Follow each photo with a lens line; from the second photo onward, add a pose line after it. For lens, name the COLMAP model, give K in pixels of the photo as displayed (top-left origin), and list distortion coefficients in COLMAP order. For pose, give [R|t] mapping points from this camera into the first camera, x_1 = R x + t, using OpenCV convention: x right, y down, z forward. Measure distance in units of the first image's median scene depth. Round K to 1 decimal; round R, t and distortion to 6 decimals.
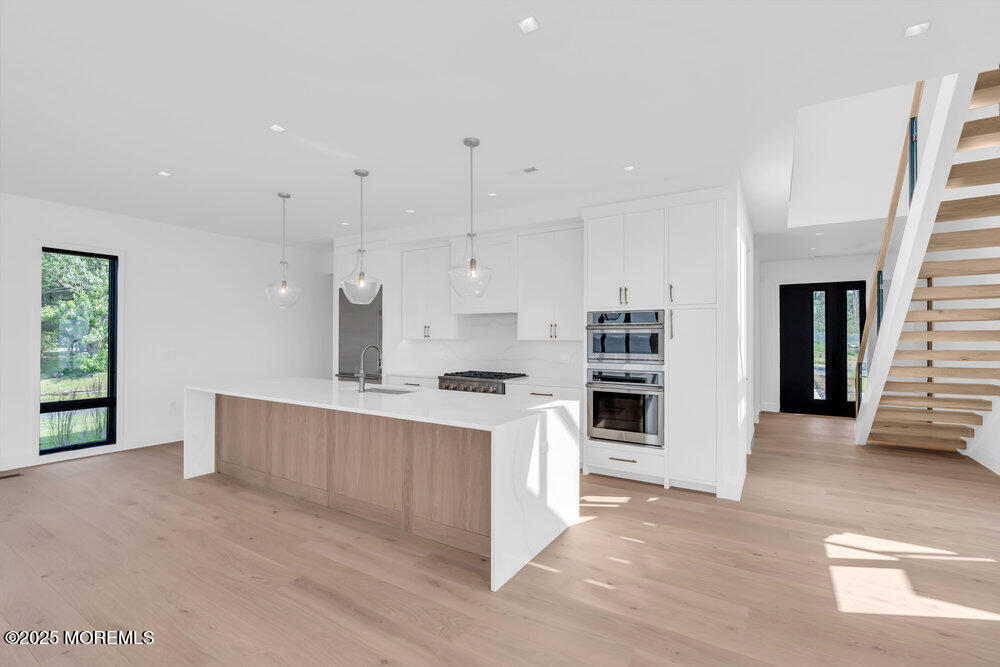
lens RADIAL K [[451.6, 0, 490.6], [0, 451.6, 333.2], [0, 0, 1]] dist [-0.005712, -0.000081]
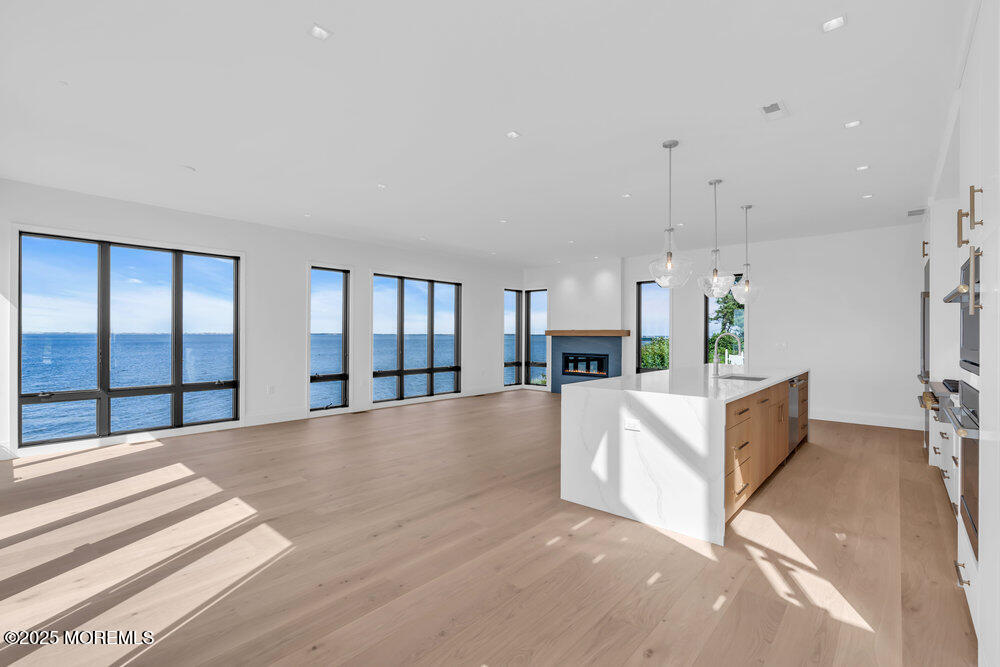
lens RADIAL K [[440.2, 0, 483.5], [0, 440.2, 334.9], [0, 0, 1]] dist [0.000862, 0.000131]
pose [[-0.196470, -0.001846, -0.980508, 0.817124], [0.003274, 0.999991, -0.002538, 0.024896], [0.980504, -0.003709, -0.196462, 0.582361]]
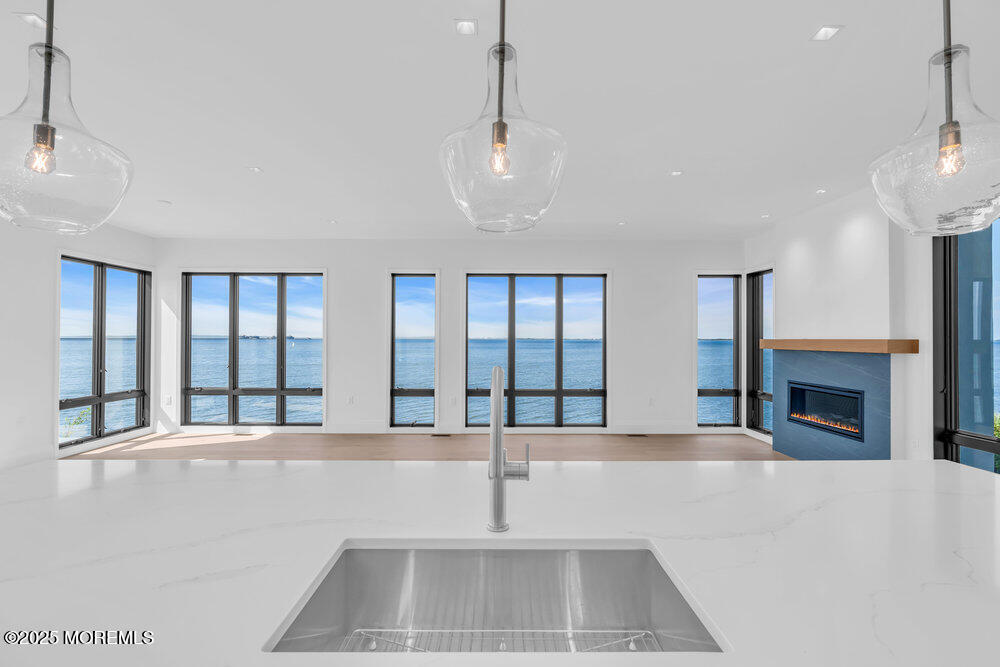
lens RADIAL K [[451.6, 0, 490.6], [0, 451.6, 333.2], [0, 0, 1]] dist [-0.005712, -0.000081]
pose [[-0.840803, -0.019041, -0.541006, -0.087994], [-0.000759, 0.999422, -0.033996, 0.028136], [0.541340, -0.028173, -0.840331, 1.159753]]
